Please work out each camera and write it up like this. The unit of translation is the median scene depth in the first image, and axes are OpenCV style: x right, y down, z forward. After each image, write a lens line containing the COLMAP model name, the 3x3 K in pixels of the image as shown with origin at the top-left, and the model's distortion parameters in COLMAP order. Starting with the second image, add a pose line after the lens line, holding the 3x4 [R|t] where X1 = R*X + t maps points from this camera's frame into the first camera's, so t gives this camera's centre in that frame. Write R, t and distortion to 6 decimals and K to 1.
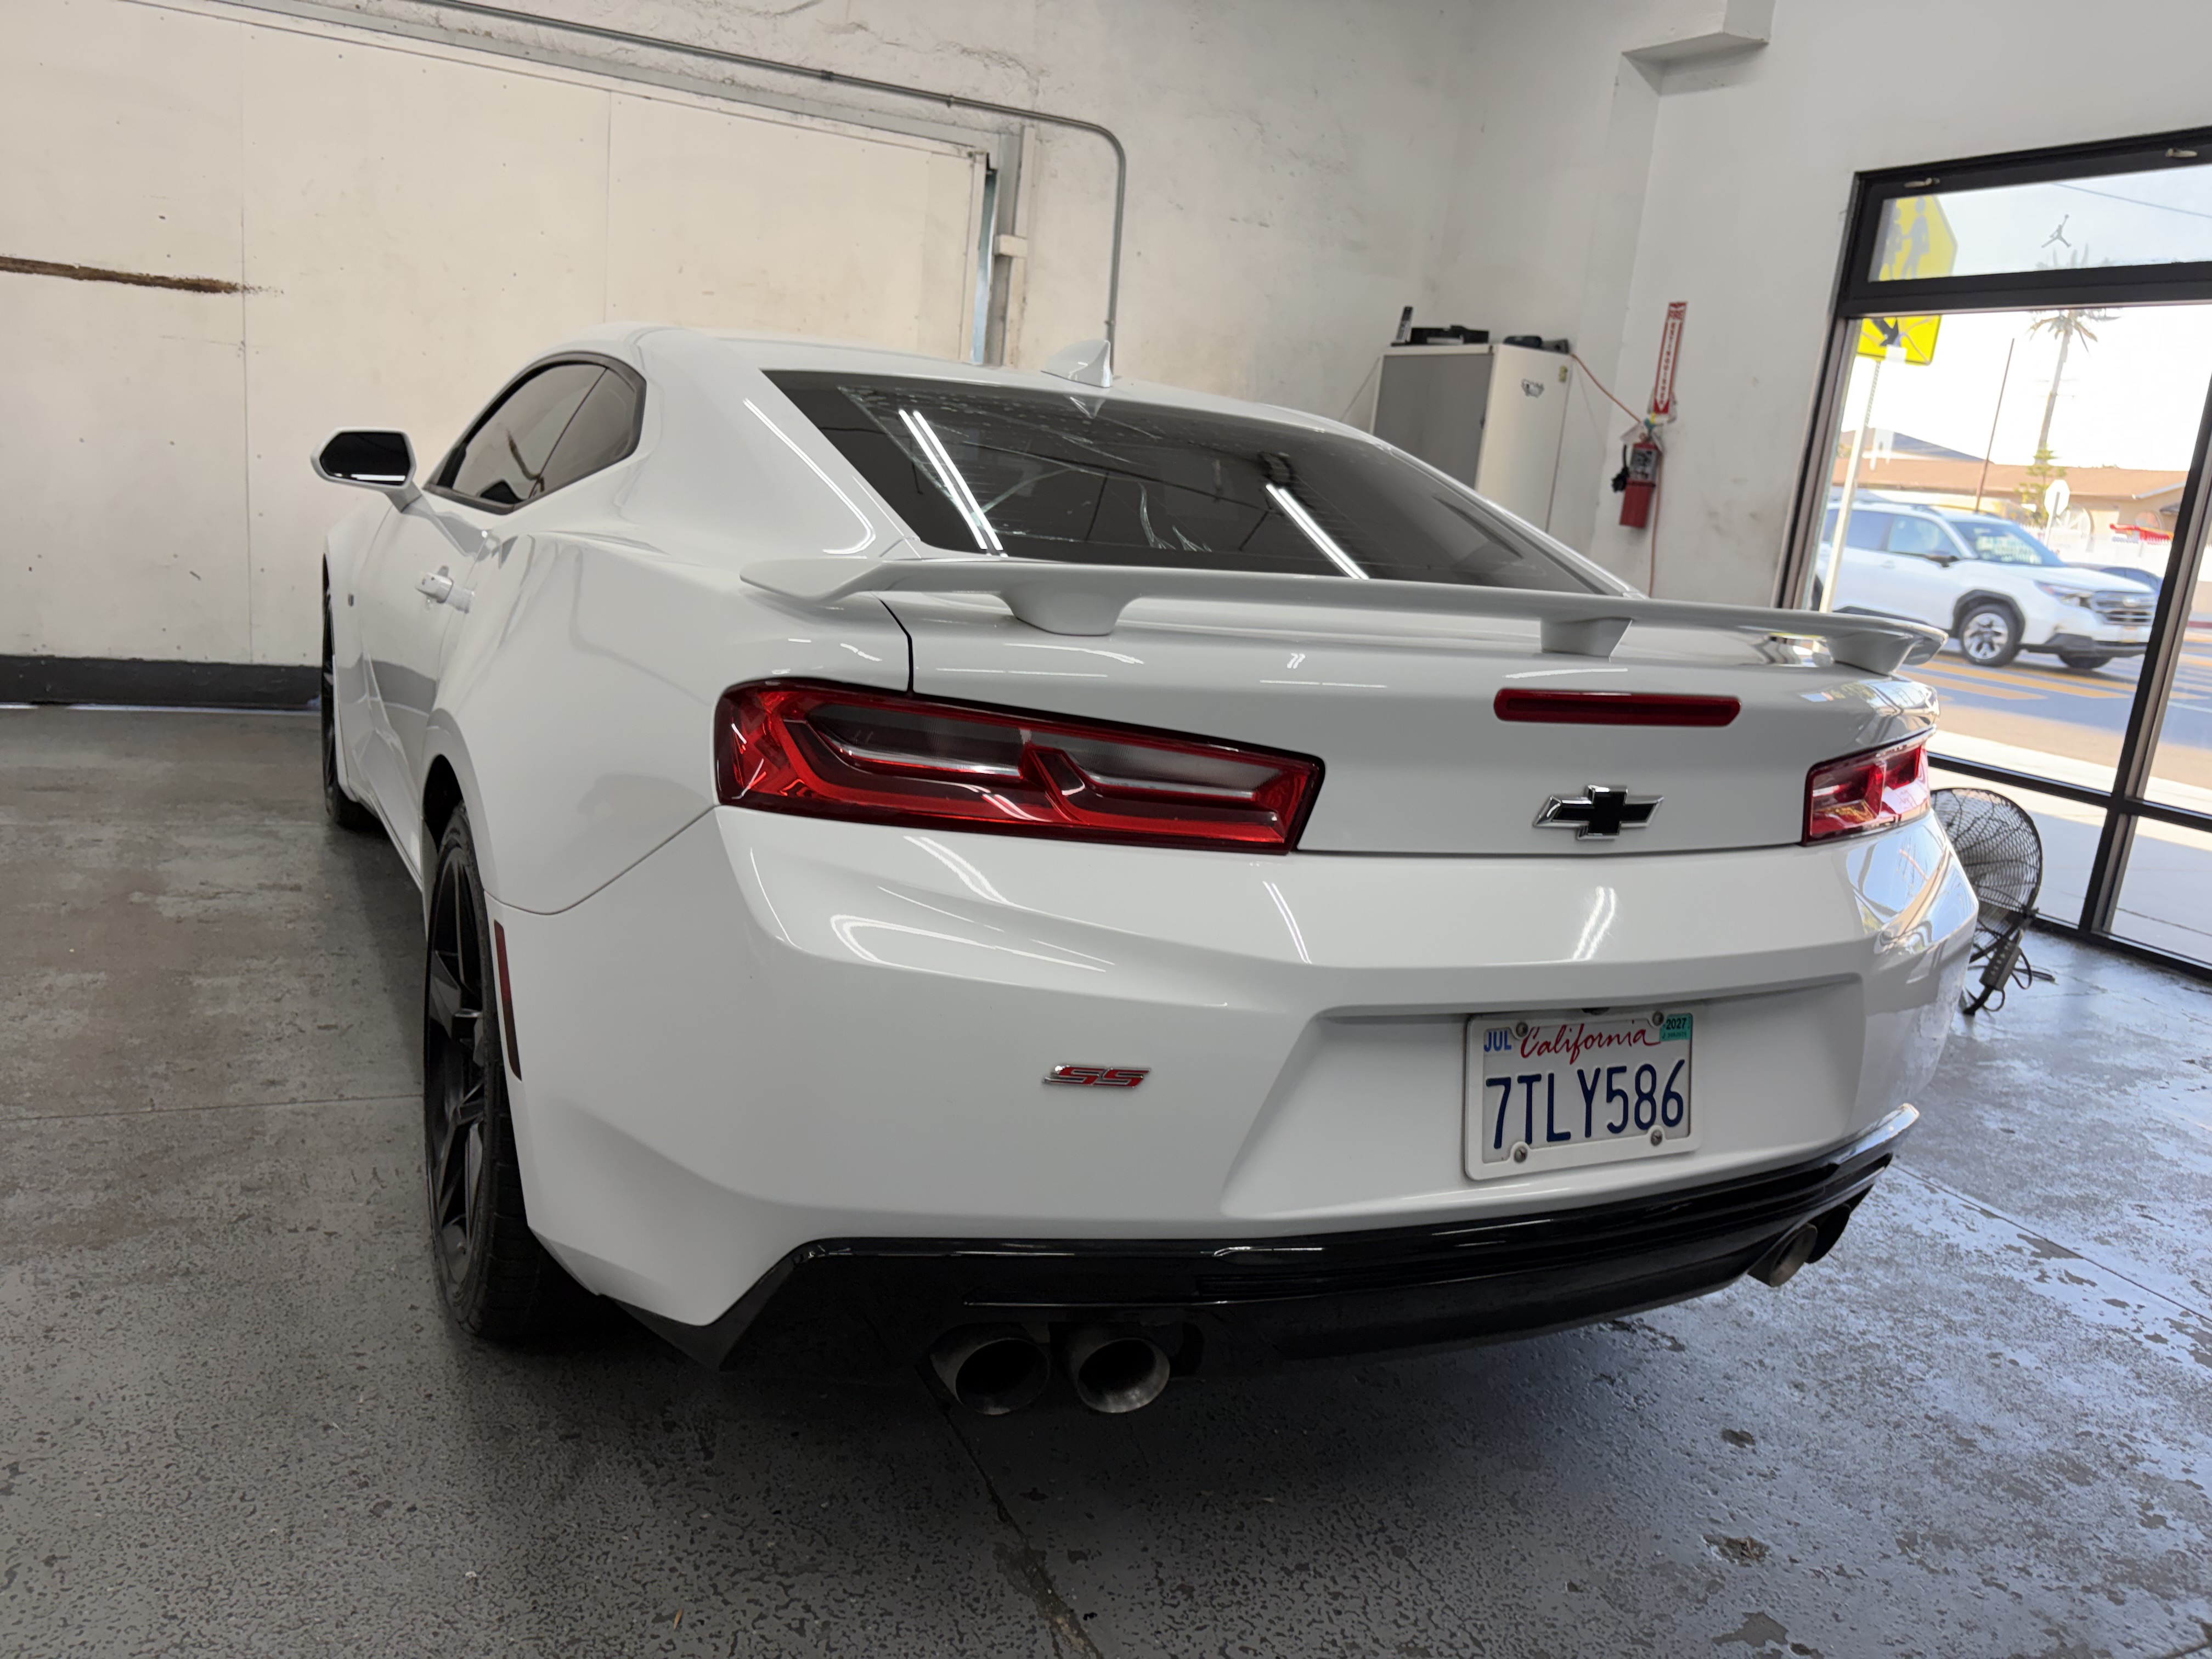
lens RADIAL K [[1696.9, 0, 1106.2], [0, 1696.9, 842.5], [0, 0, 1]] dist [0.012436, 0.003452]
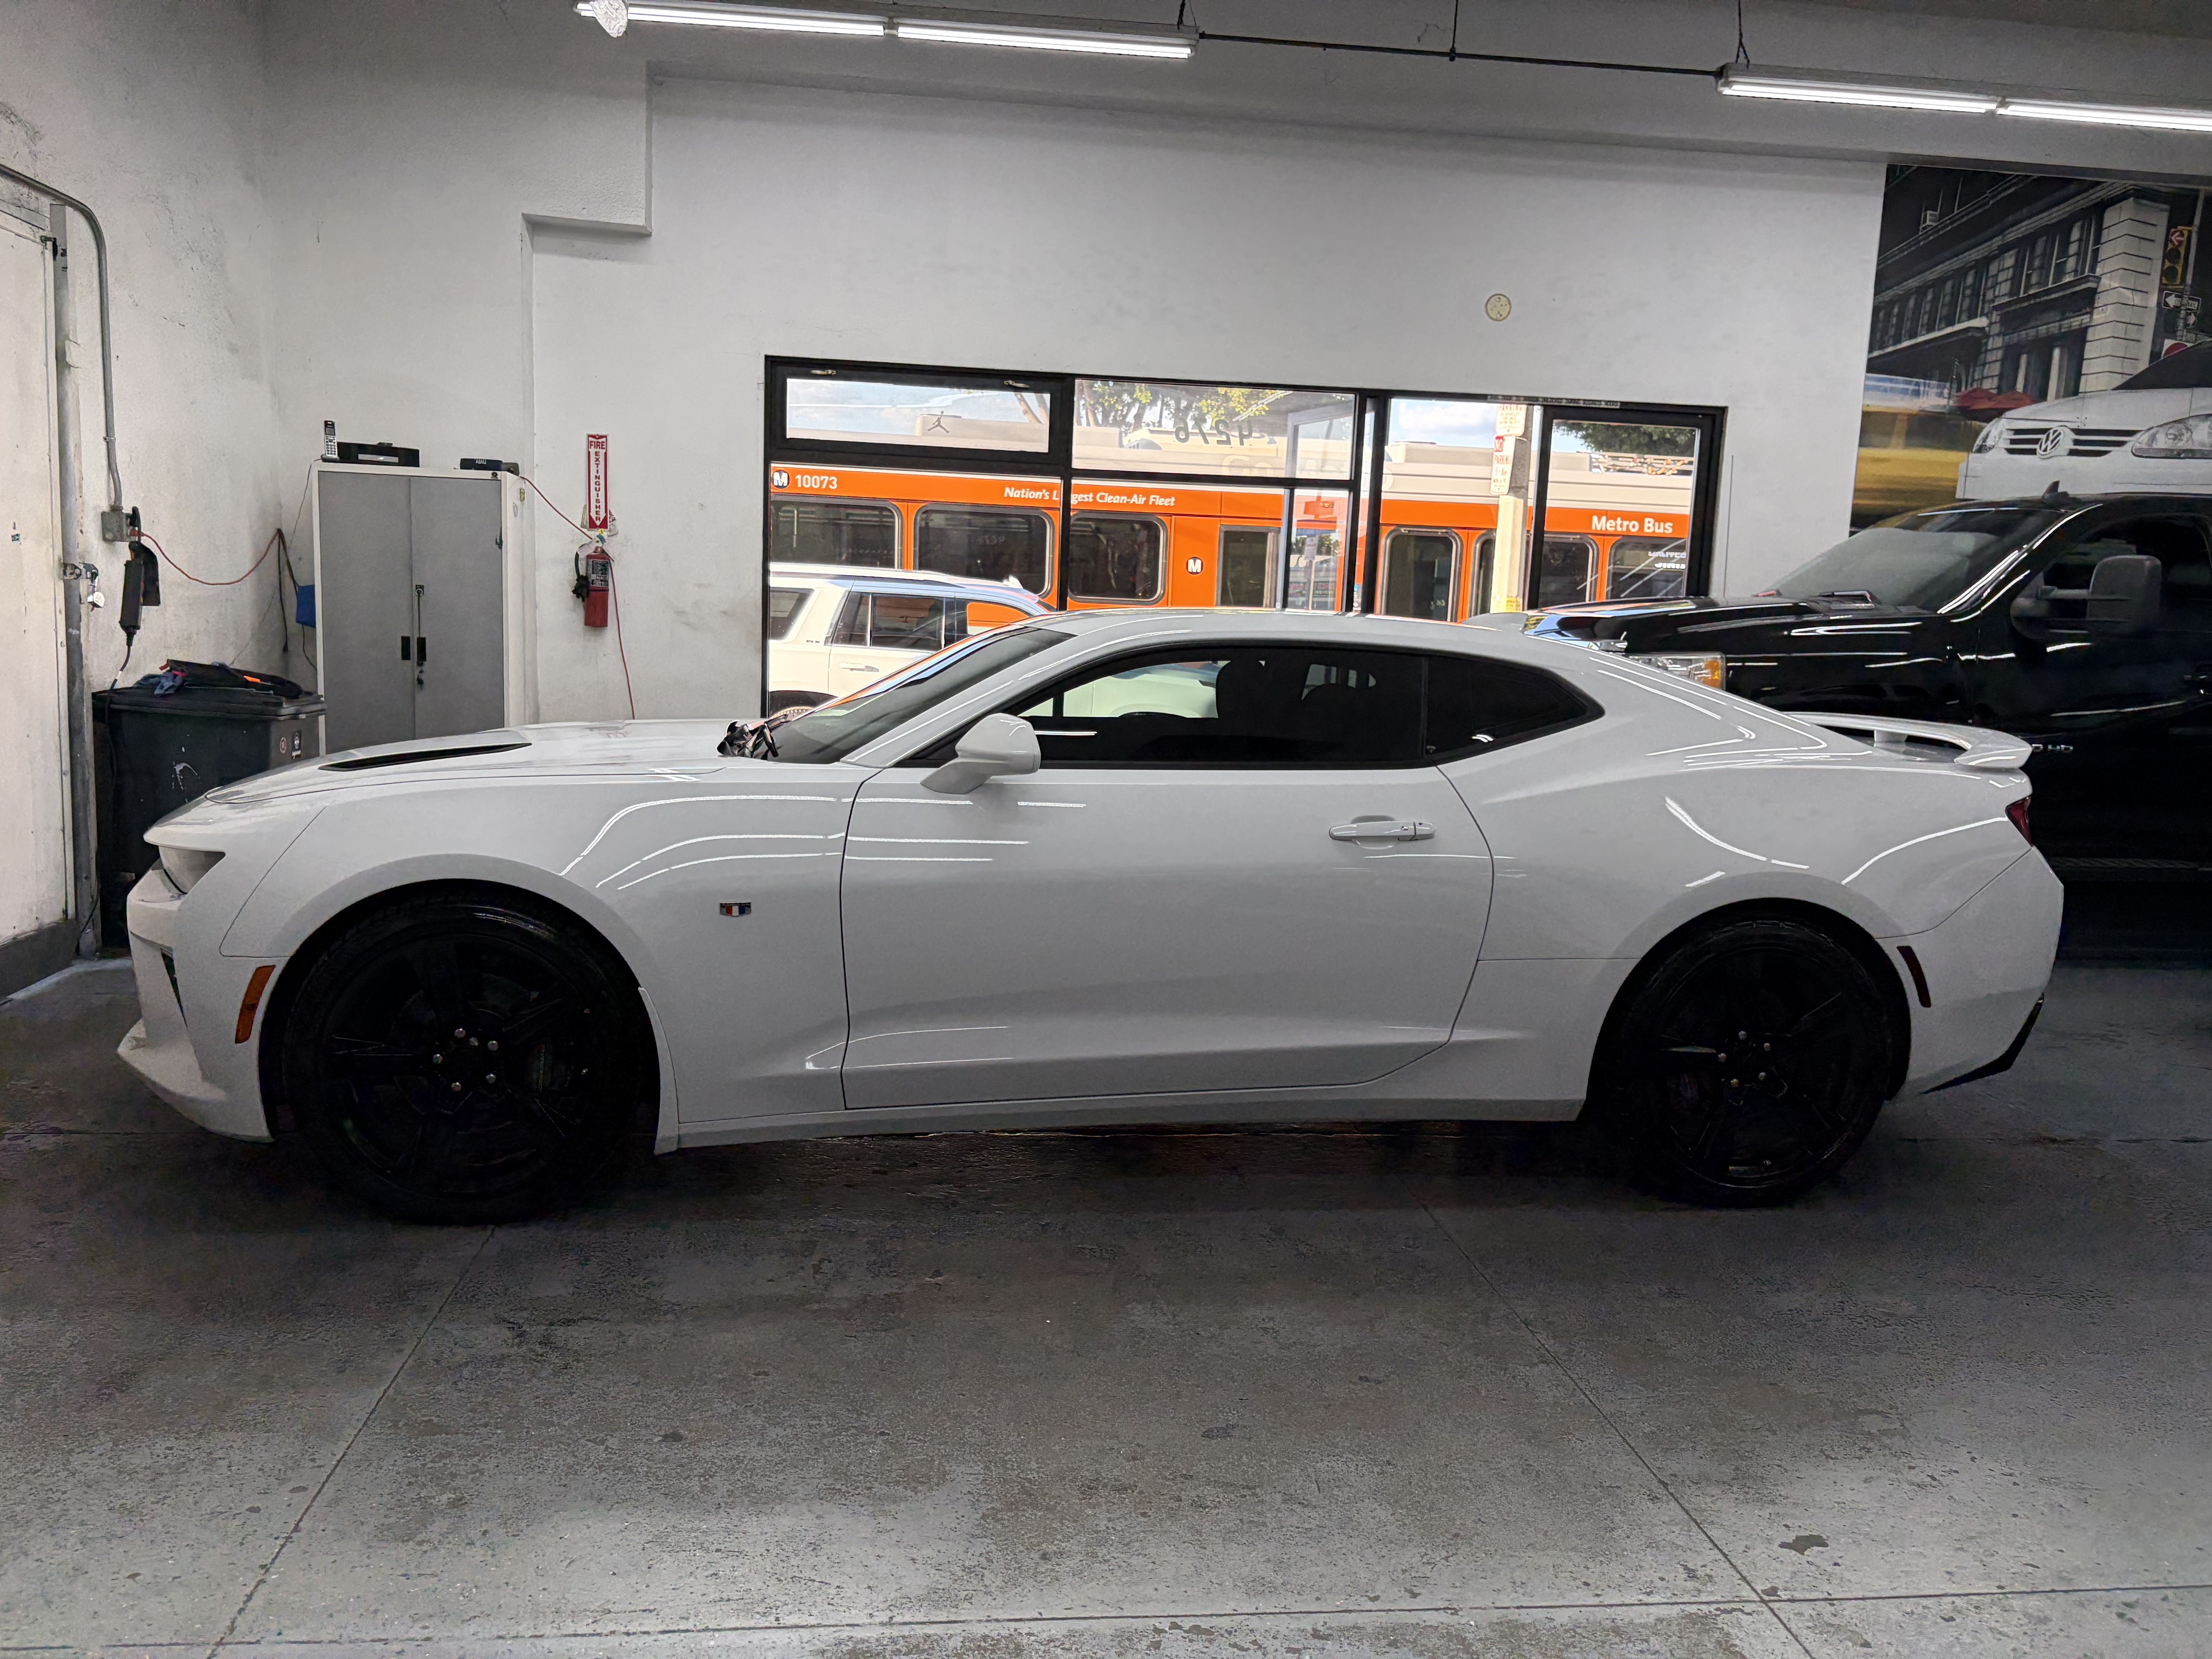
lens RADIAL K [[1688.6, 0, 1097.0], [0, 1688.6, 831.7], [0, 0, 1]] dist [0.045003, -0.059540]
pose [[0.316844, -0.208256, 0.925332, -0.717217], [0.196913, 0.968784, 0.150610, -0.167428], [-0.927812, 0.134491, 0.347962, 0.322912]]
